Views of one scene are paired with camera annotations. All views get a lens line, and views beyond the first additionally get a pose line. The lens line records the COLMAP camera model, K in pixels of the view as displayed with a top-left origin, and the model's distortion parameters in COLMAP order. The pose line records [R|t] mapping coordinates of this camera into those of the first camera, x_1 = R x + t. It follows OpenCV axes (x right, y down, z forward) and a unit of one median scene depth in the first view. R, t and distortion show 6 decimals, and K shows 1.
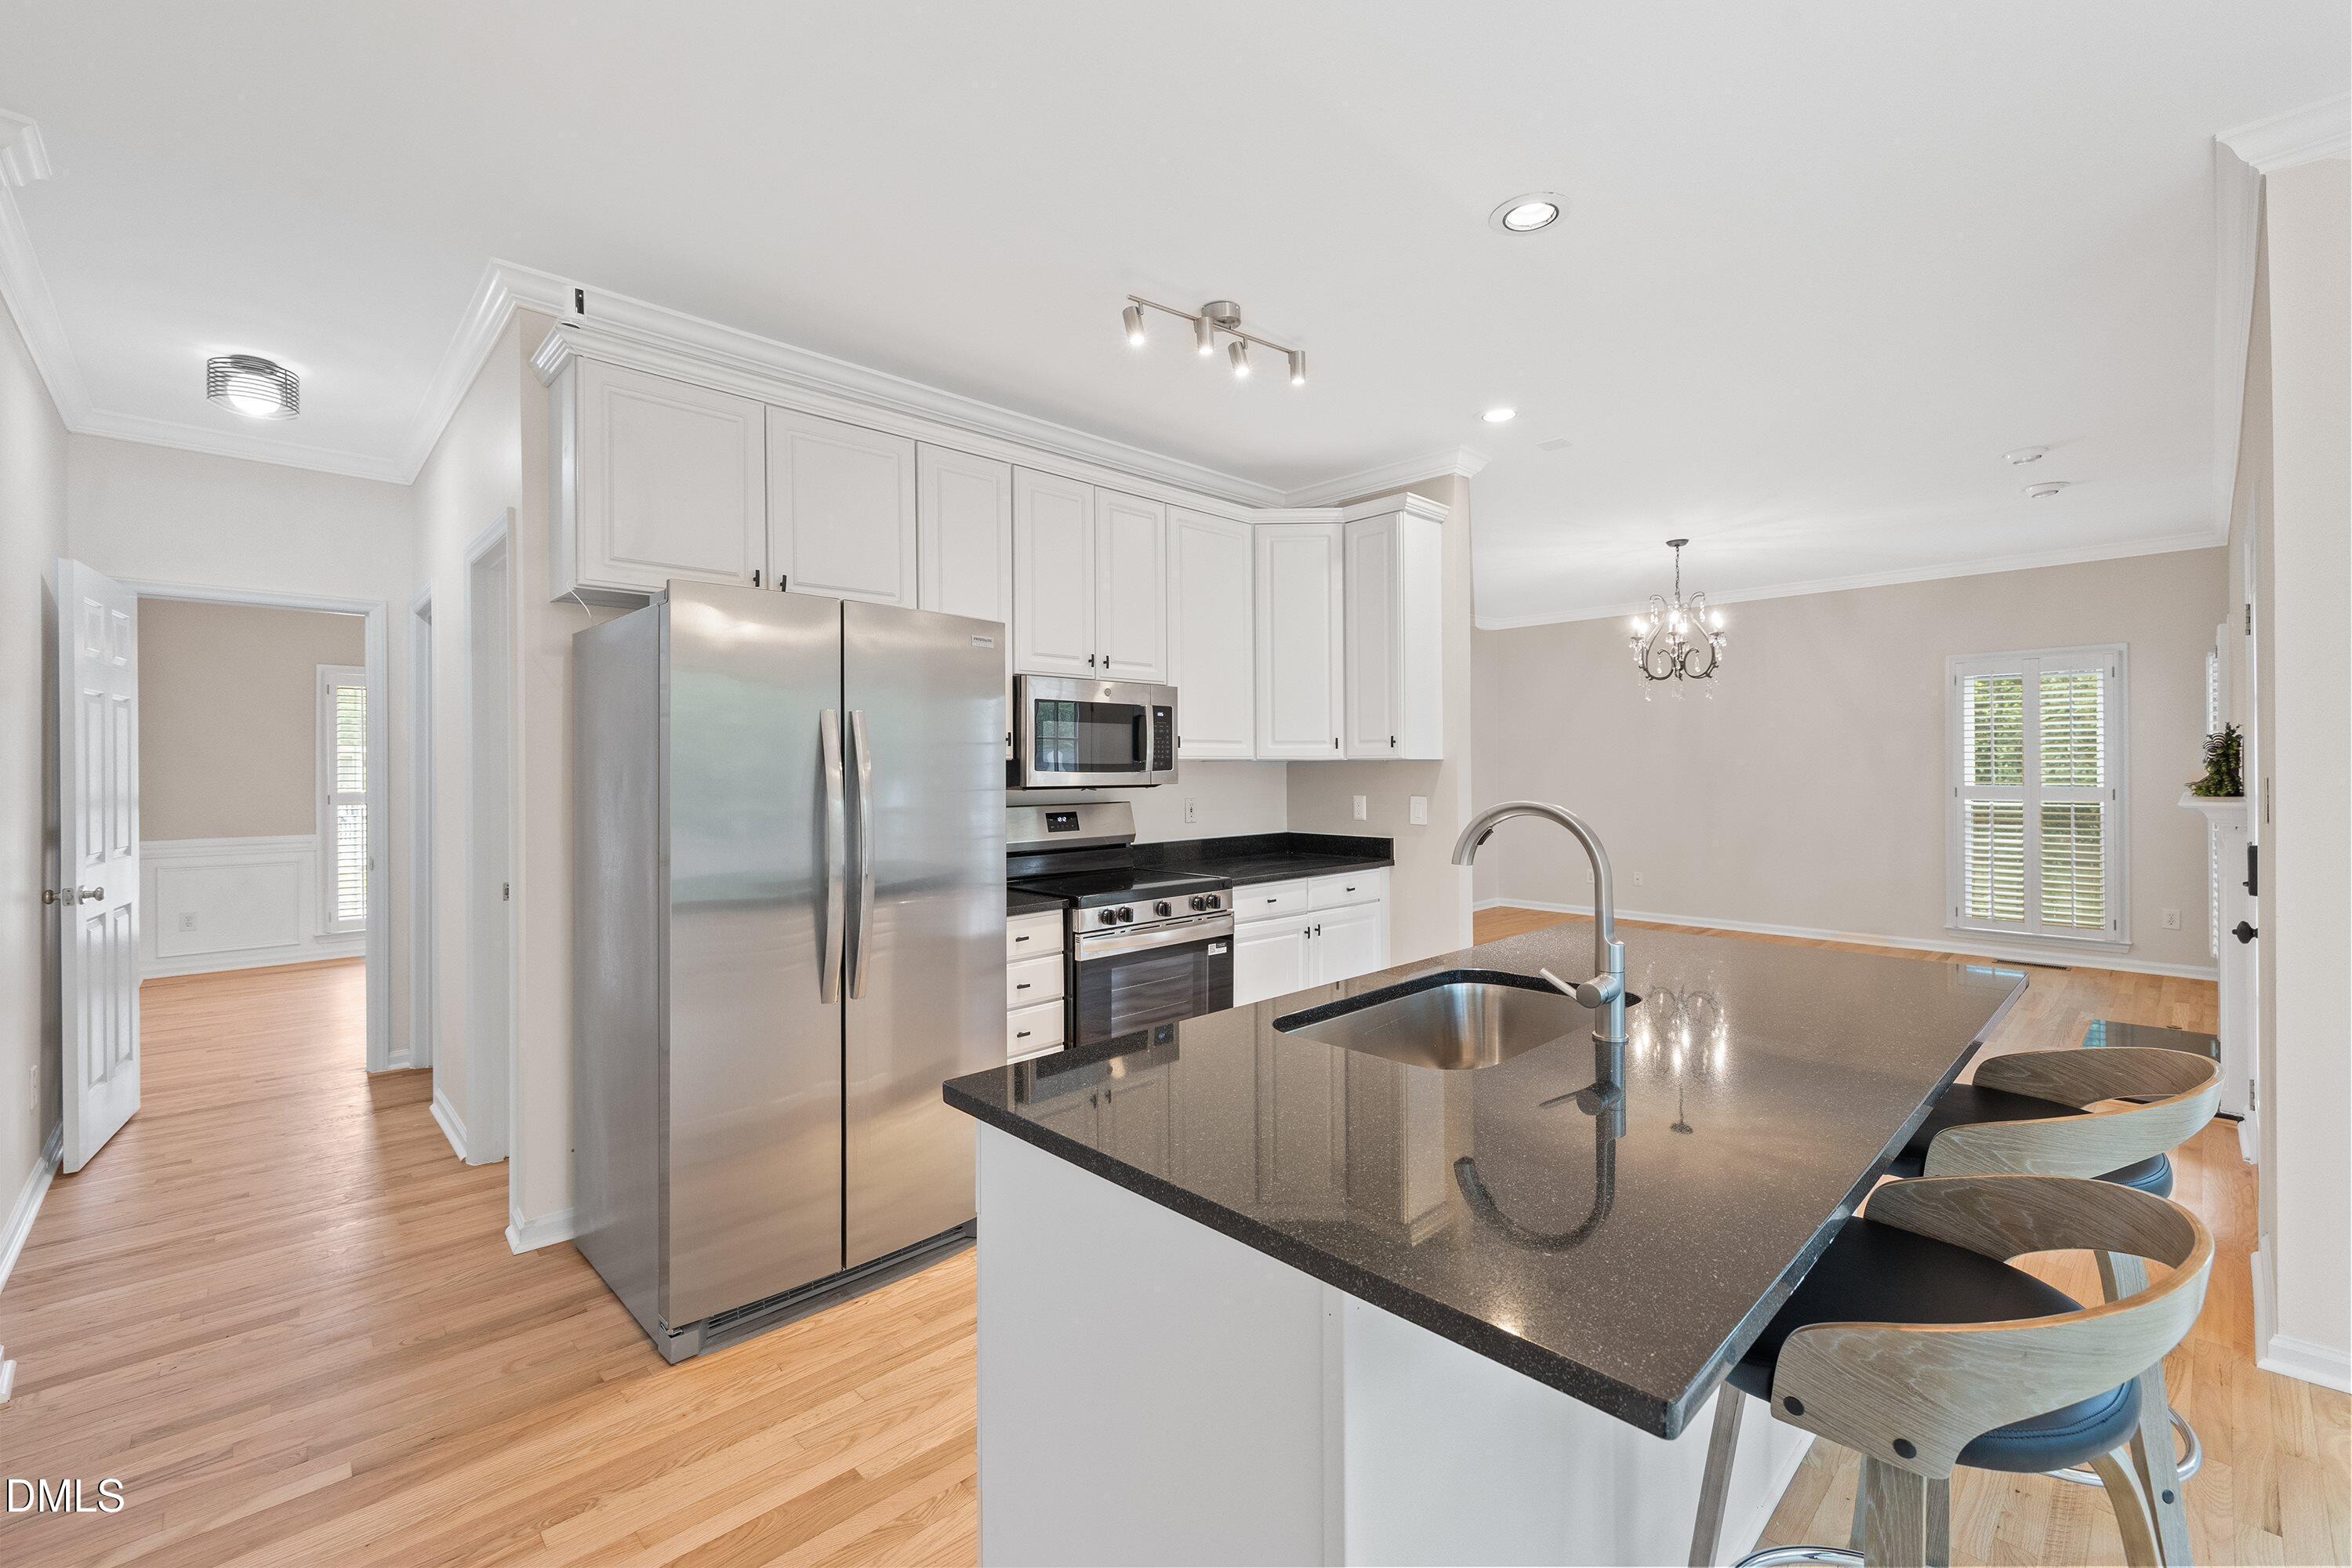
lens RADIAL K [[989.9, 0, 1179.5], [0, 989.9, 769.9], [0, 0, 1]] dist [0.001107, 0.000098]
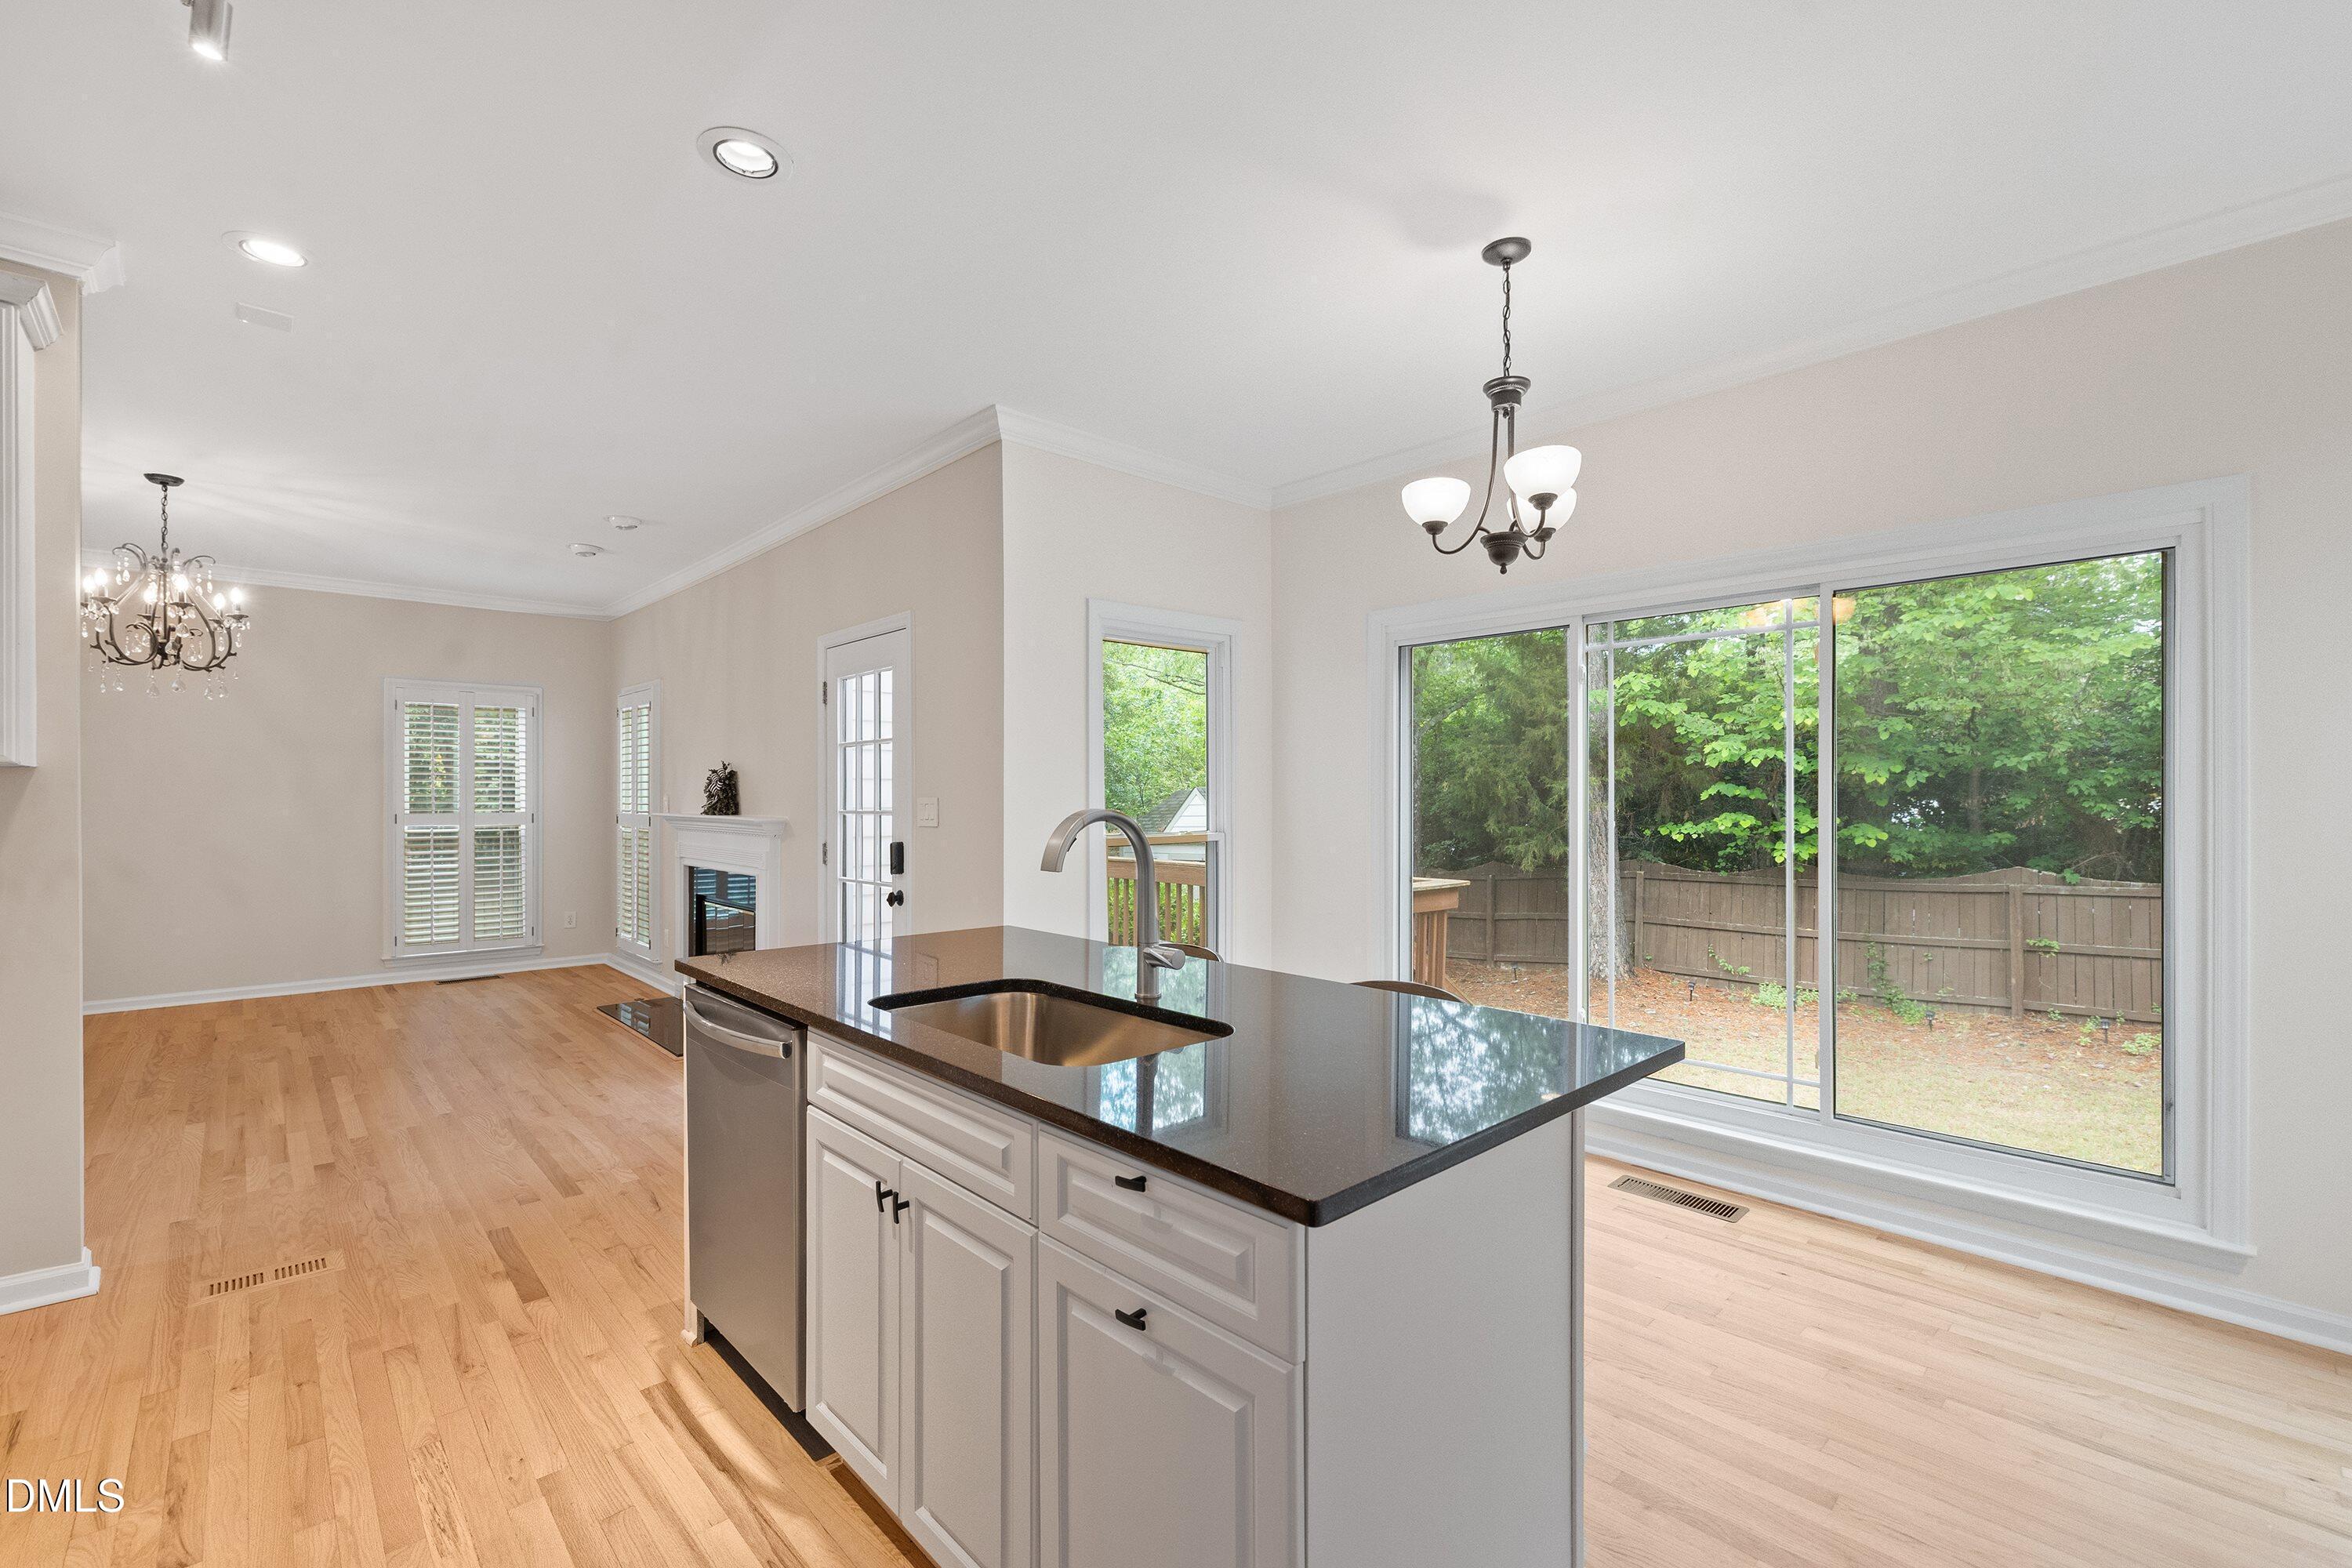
lens RADIAL K [[994.8, 0, 1173.8], [0, 994.8, 799.5], [0, 0, 1]] dist [-0.000948, -0.000156]
pose [[0.015477, 0.005782, 0.999864, -0.314620], [-0.002560, 0.999980, -0.005743, 0.011898], [-0.999877, -0.002471, 0.015491, 0.359277]]
